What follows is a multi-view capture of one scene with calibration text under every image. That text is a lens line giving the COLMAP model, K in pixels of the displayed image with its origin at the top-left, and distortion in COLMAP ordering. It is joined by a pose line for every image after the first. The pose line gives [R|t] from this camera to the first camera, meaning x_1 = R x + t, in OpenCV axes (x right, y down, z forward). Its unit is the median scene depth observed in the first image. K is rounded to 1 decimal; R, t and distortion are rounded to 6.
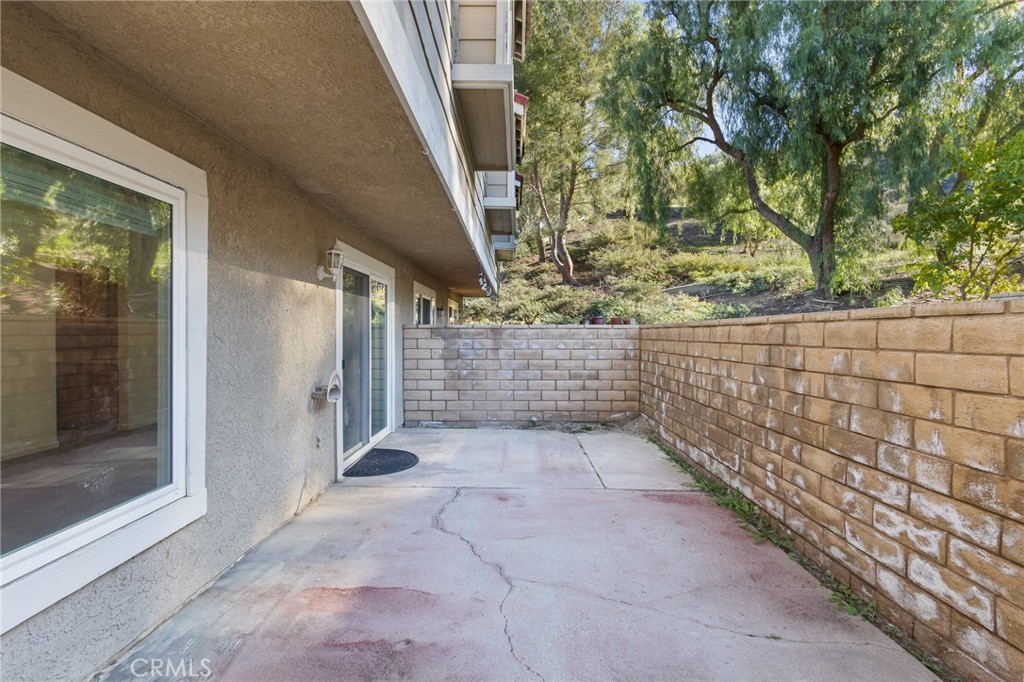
lens RADIAL K [[474.5, 0, 511.7], [0, 474.5, 338.4], [0, 0, 1]] dist [0.007996, -0.000720]
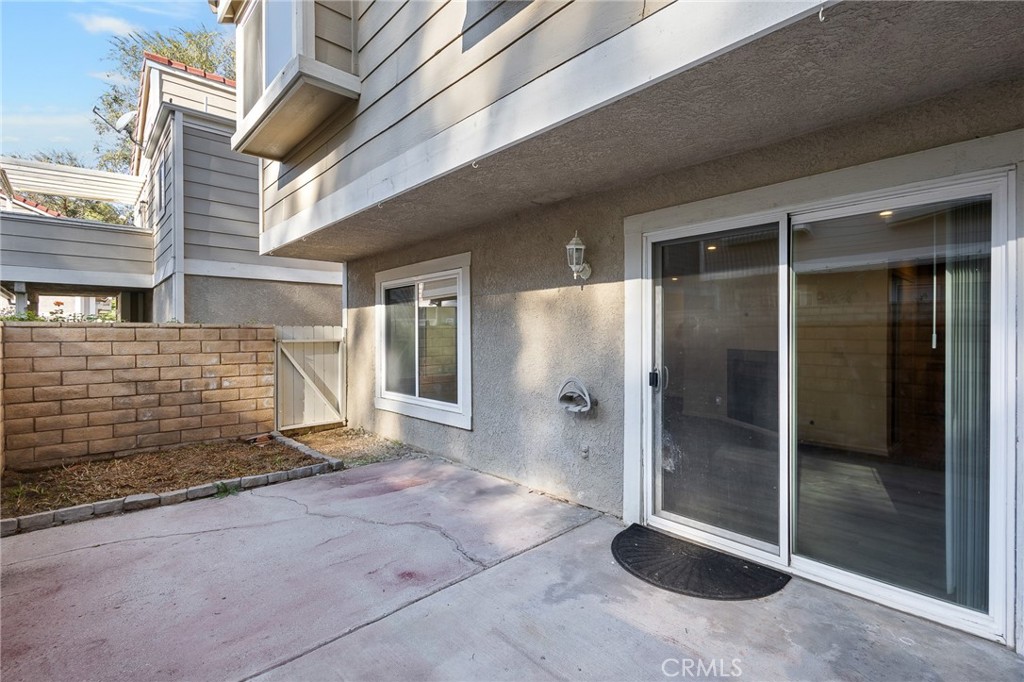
lens RADIAL K [[474.5, 0, 511.0], [0, 474.5, 336.0], [0, 0, 1]] dist [0.007996, -0.000720]
pose [[-0.735972, -0.003069, -0.677005, 0.410760], [-0.012256, 0.999886, 0.008790, -0.021933], [0.676901, 0.014767, -0.735926, 1.947480]]
